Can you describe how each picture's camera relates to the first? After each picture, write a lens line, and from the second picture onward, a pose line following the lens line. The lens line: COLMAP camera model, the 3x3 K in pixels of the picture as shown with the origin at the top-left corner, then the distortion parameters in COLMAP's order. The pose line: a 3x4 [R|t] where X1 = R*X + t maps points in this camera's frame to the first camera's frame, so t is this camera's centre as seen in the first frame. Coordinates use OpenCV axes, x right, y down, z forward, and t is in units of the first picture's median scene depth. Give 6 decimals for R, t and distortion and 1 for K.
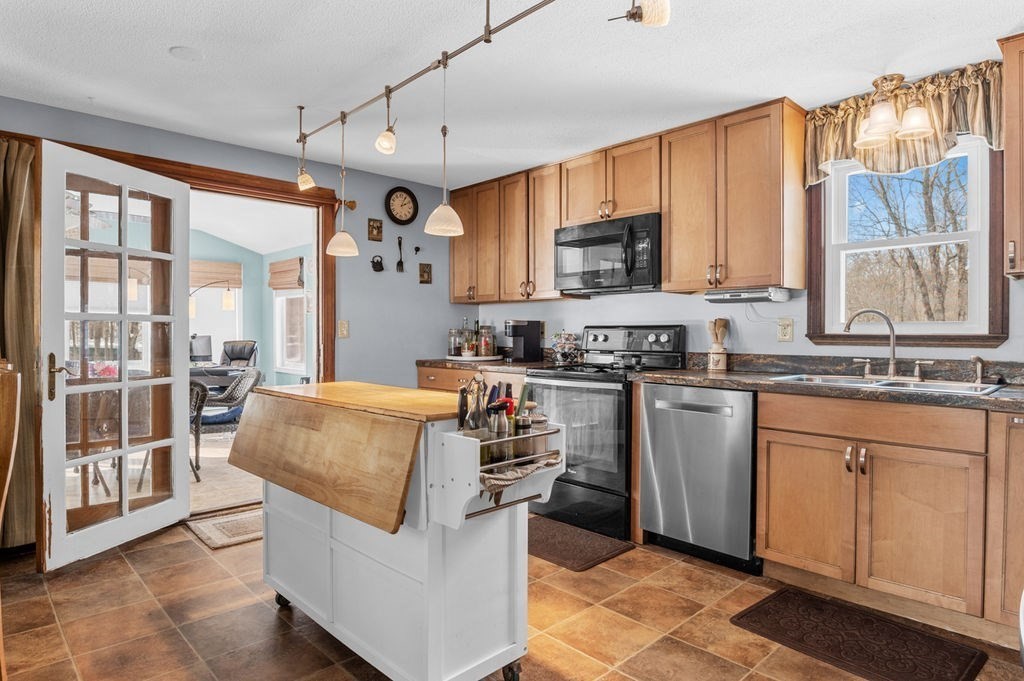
lens RADIAL K [[587.9, 0, 503.0], [0, 587.9, 334.5], [0, 0, 1]] dist [-0.014419, -0.001845]
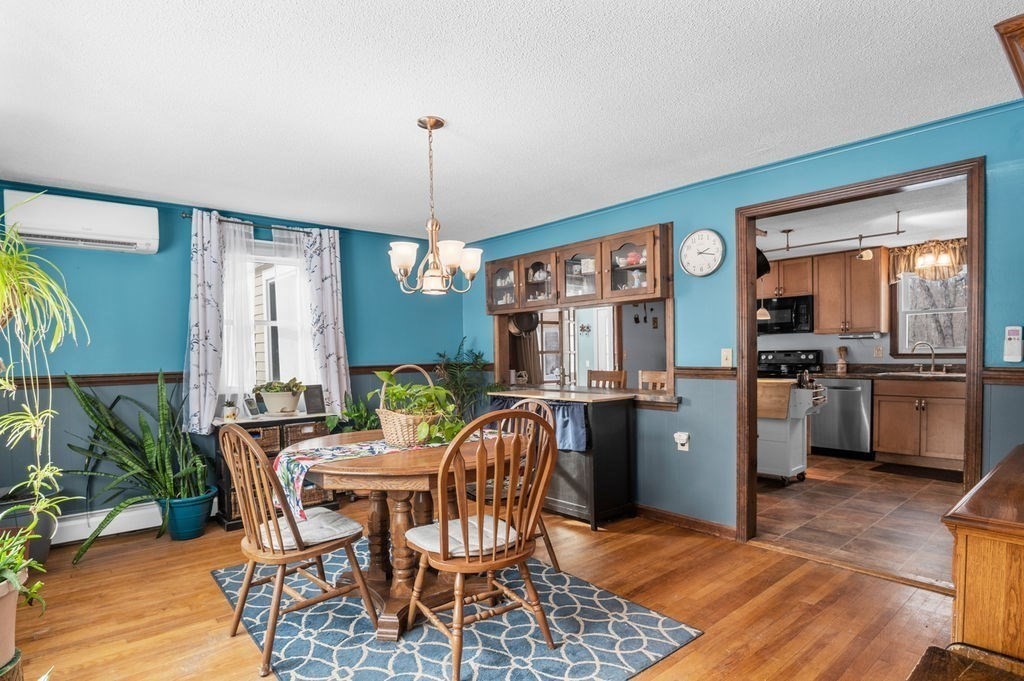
lens RADIAL K [[556.5, 0, 494.1], [0, 556.5, 368.4], [0, 0, 1]] dist [-0.017040, -0.000286]
pose [[0.998786, -0.018794, -0.045525, -0.830240], [0.019884, 0.999523, 0.023610, -0.023146], [0.045060, -0.024486, 0.998684, -1.071700]]
